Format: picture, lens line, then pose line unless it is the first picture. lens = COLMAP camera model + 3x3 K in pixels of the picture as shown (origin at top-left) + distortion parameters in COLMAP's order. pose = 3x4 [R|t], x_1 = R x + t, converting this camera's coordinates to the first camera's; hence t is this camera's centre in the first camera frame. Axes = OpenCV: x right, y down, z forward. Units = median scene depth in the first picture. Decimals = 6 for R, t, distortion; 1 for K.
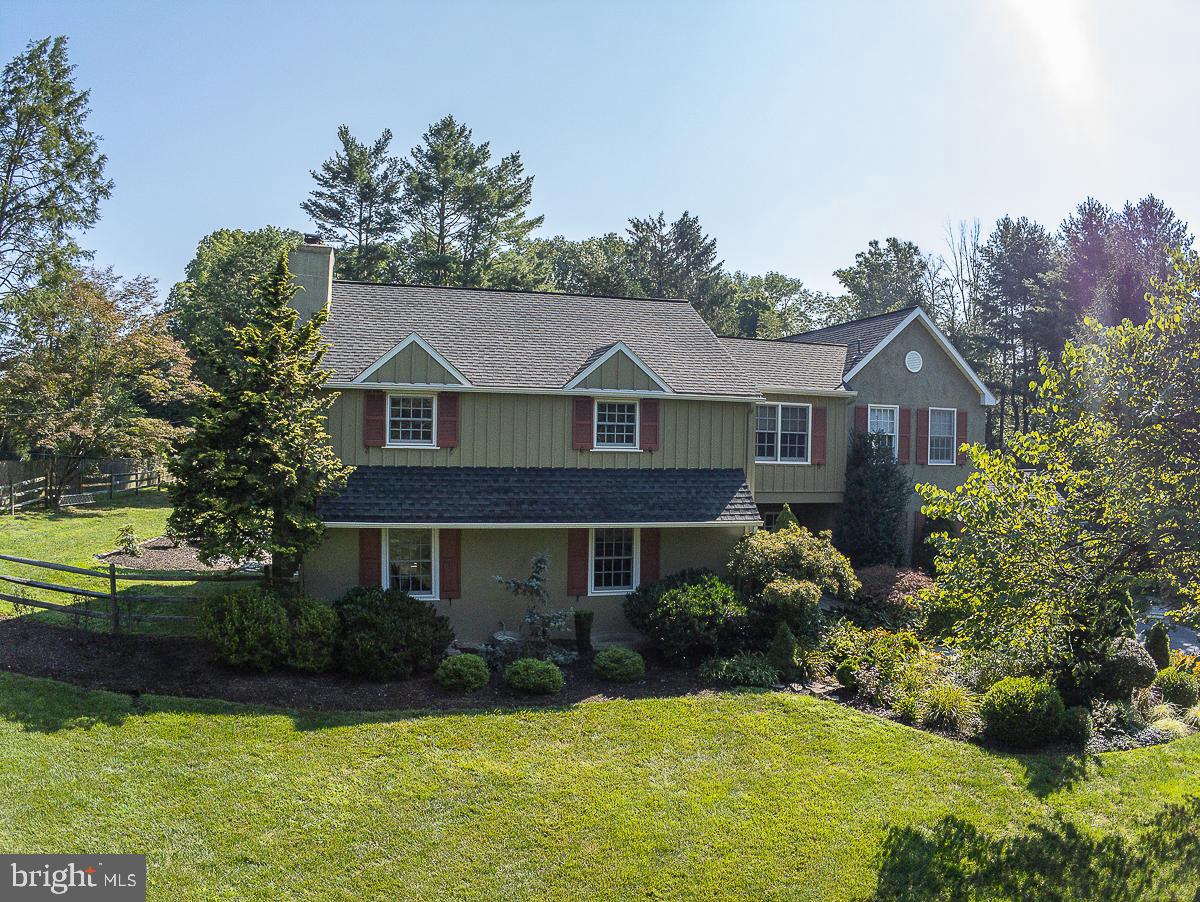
lens RADIAL K [[817.3, 0, 602.6], [0, 817.3, 450.7], [0, 0, 1]] dist [-0.258658, 0.039315]
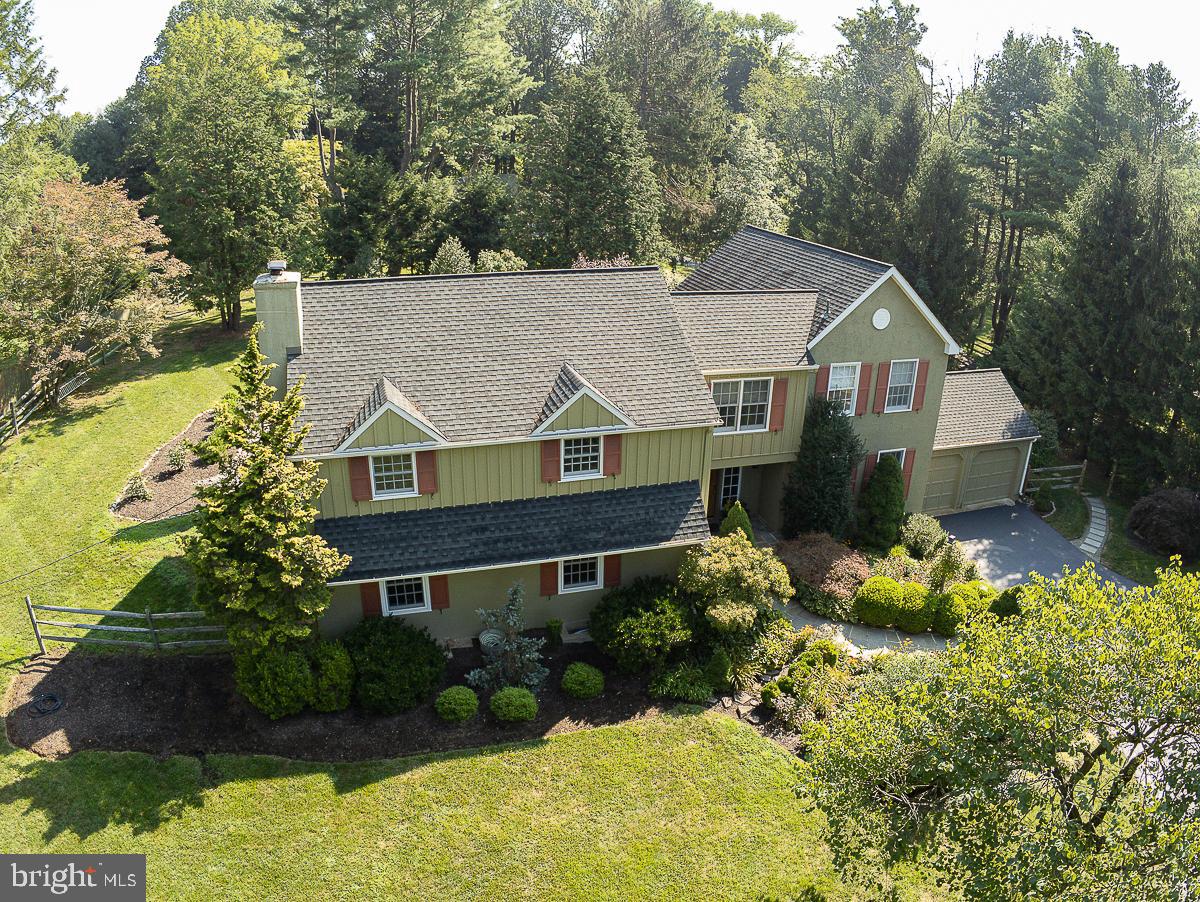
lens RADIAL K [[817.3, 0, 602.6], [0, 817.3, 450.7], [0, 0, 1]] dist [-0.258658, 0.039315]
pose [[0.999890, -0.001939, 0.014712, 0.029284], [-0.003634, 0.929227, 0.369492, -0.453228], [-0.014387, -0.369505, 0.929117, -0.005116]]
